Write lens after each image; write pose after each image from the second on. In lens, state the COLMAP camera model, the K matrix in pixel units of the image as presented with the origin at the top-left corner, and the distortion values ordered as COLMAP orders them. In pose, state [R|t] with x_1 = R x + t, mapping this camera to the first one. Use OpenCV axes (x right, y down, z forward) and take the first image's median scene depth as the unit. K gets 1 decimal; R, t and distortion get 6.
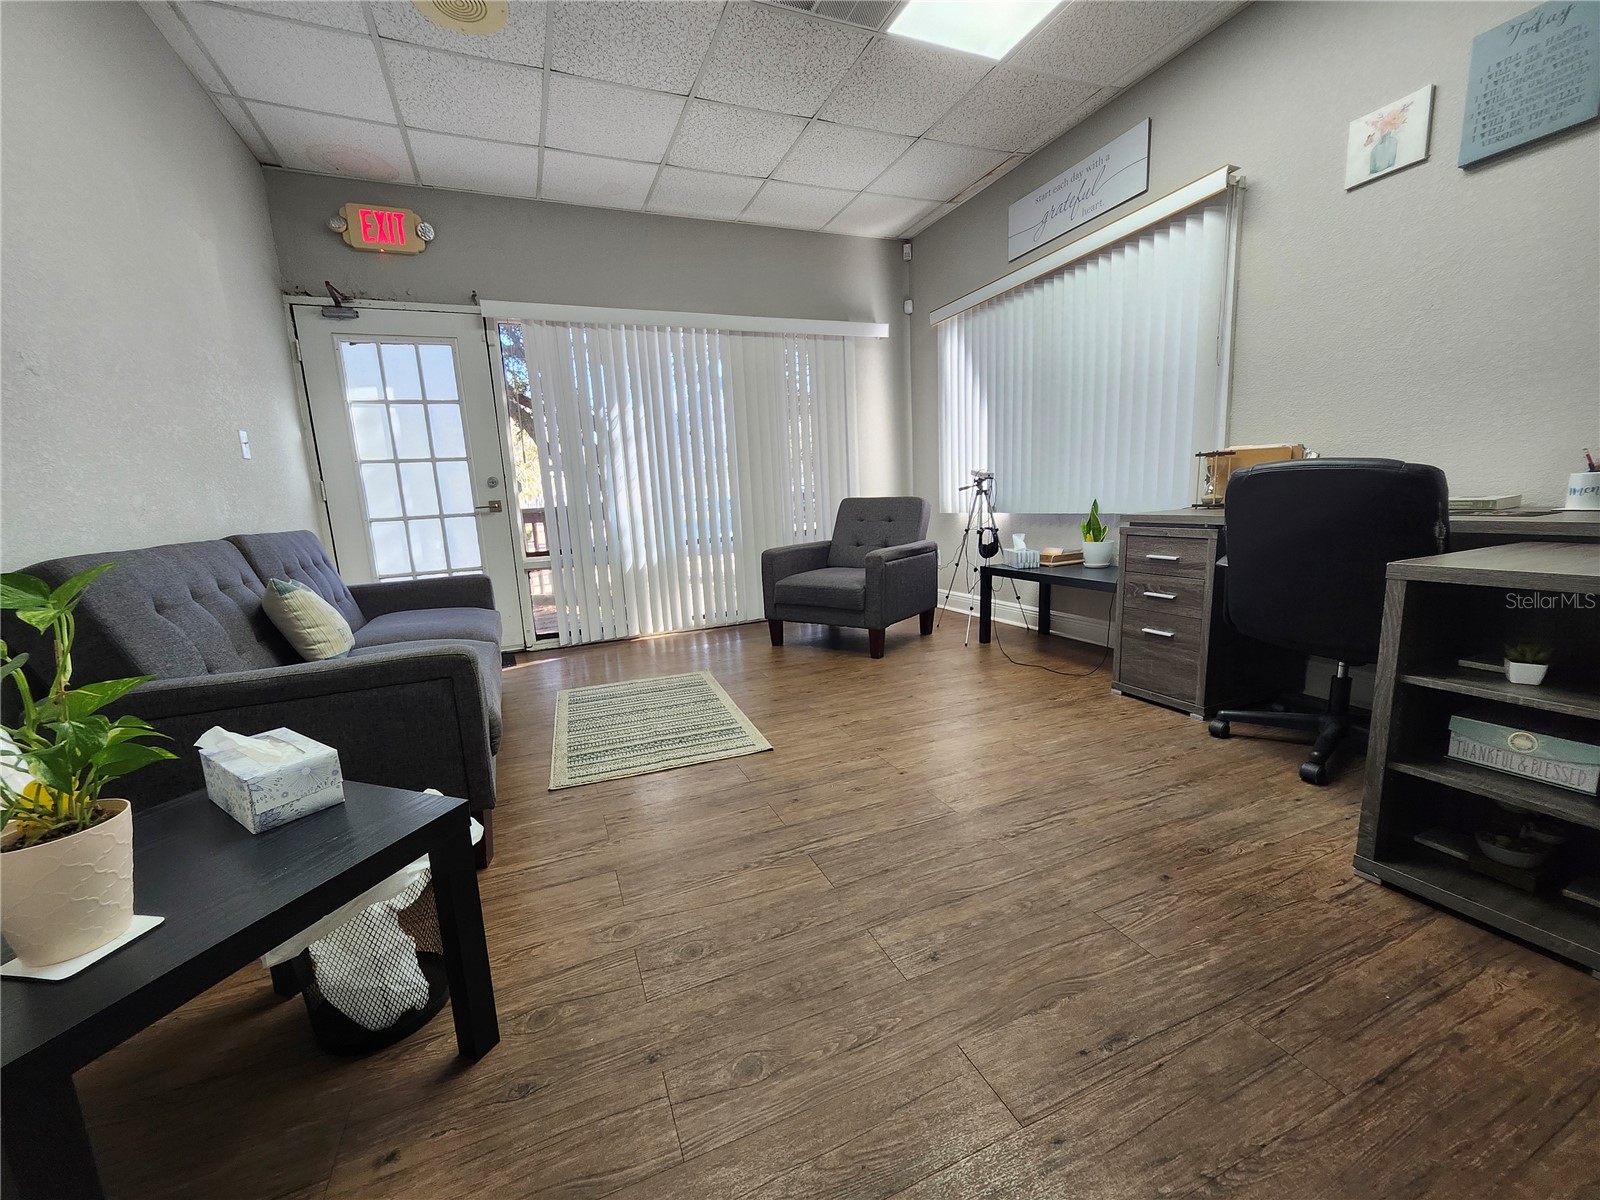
lens RADIAL K [[632.7, 0, 790.1], [0, 632.7, 602.9], [0, 0, 1]] dist [0.001725, 0.000558]
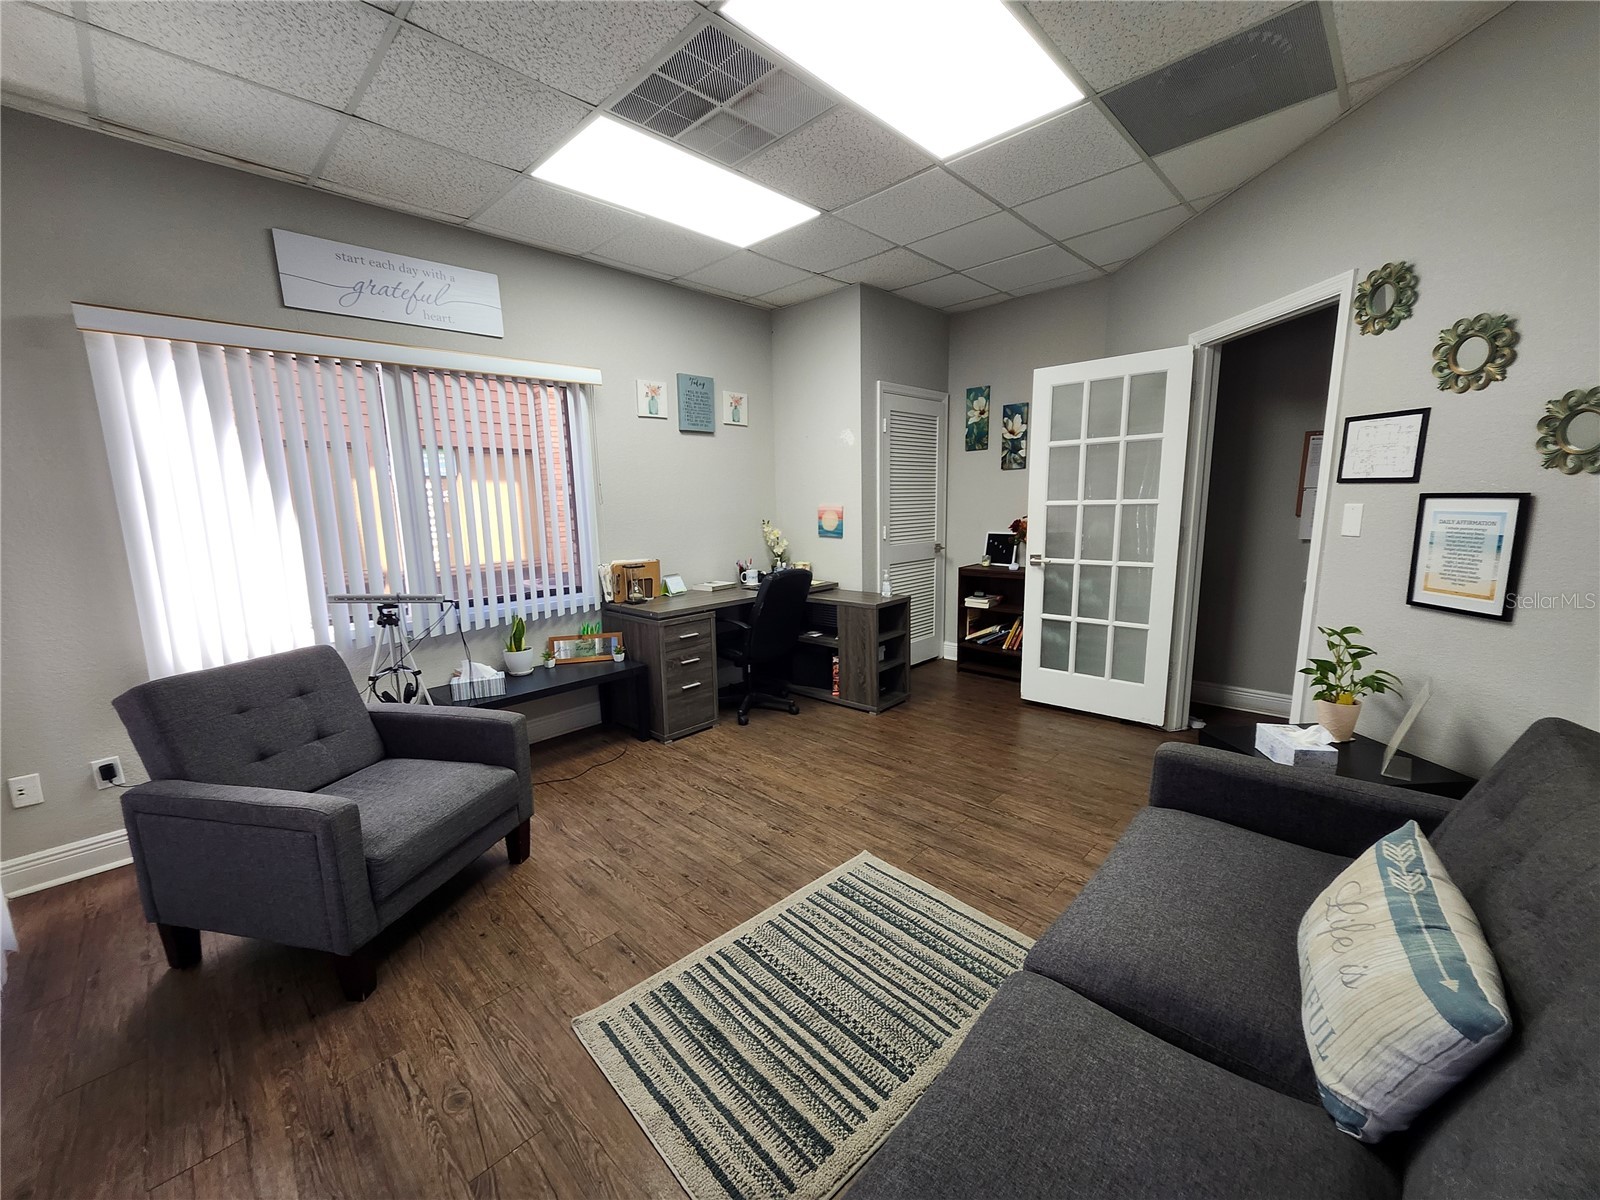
lens RADIAL K [[632.7, 0, 790.1], [0, 632.7, 602.9], [0, 0, 1]] dist [0.001725, 0.000558]
pose [[-0.386243, -0.091245, 0.917873, -0.851359], [0.202901, 0.962317, 0.181044, -0.362728], [-0.899804, 0.256165, -0.353175, 1.281908]]
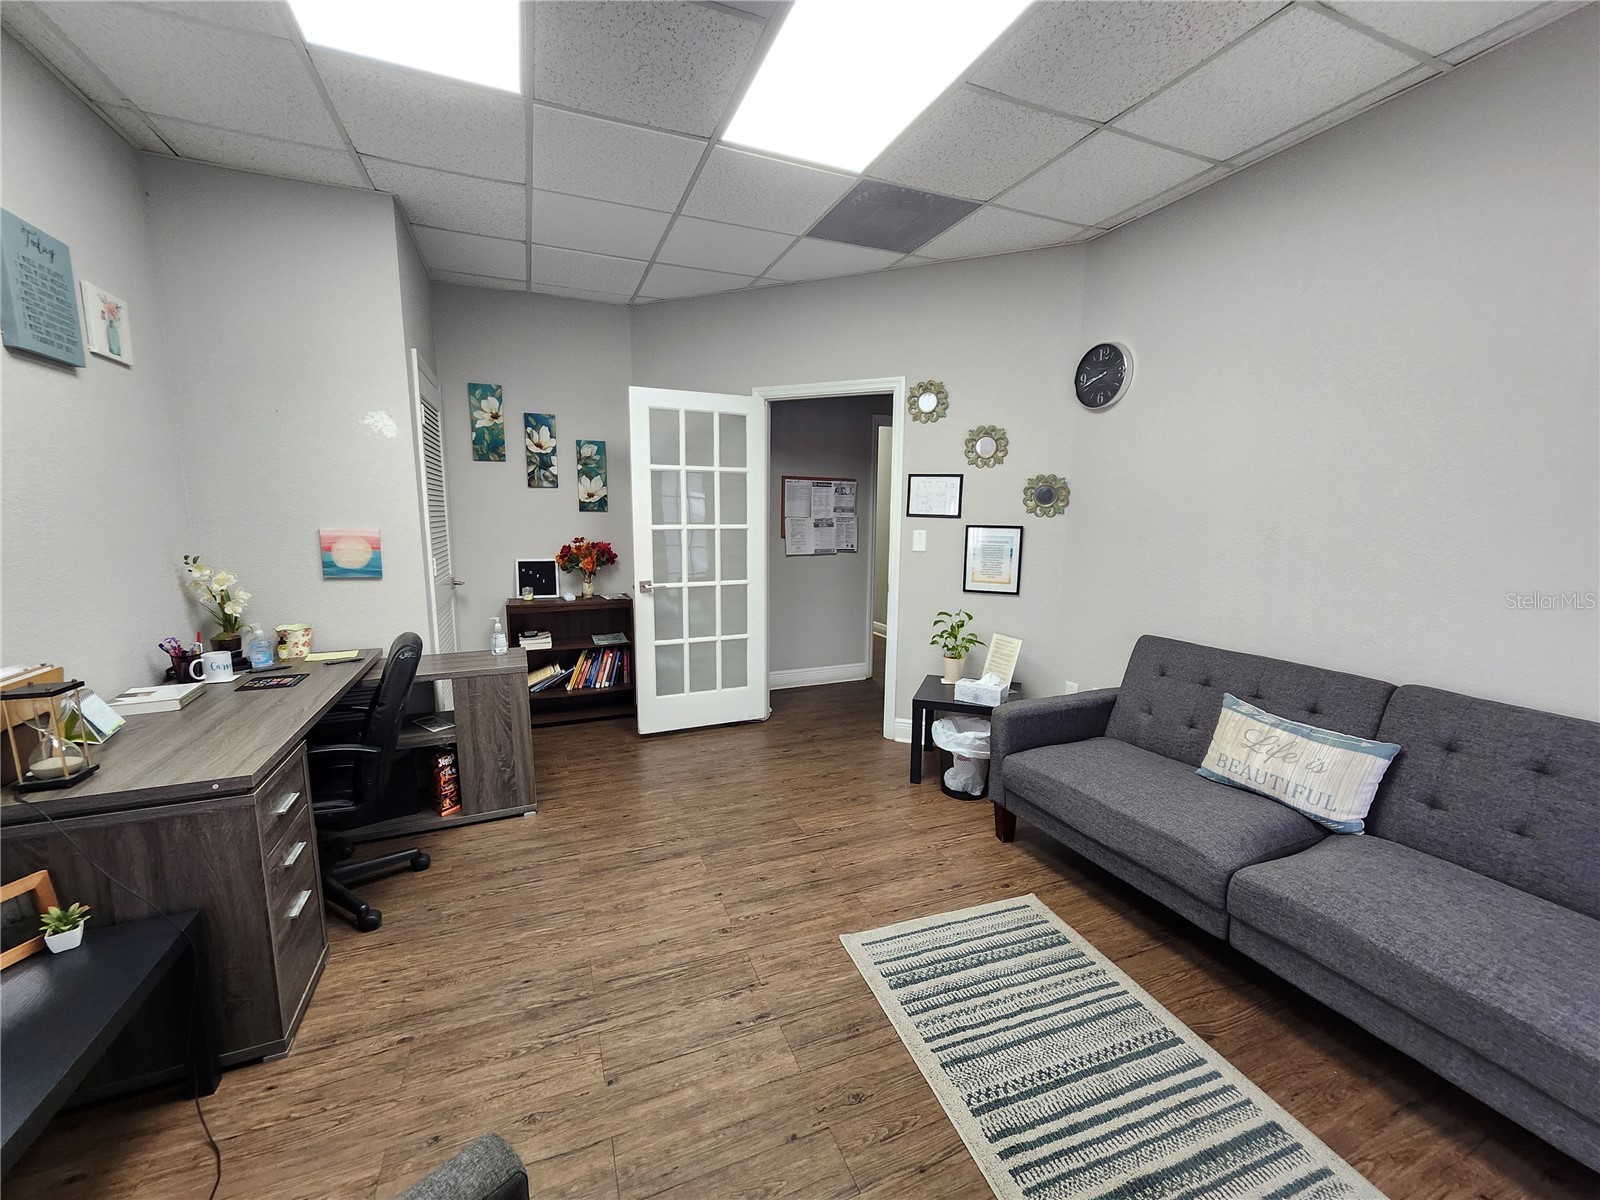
lens RADIAL K [[632.7, 0, 790.1], [0, 632.7, 602.9], [0, 0, 1]] dist [0.001725, 0.000558]
pose [[-0.999039, 0.041080, 0.015291, 0.010441], [0.043804, 0.948558, 0.313557, -0.476314], [-0.001624, 0.313926, -0.949446, 1.588851]]
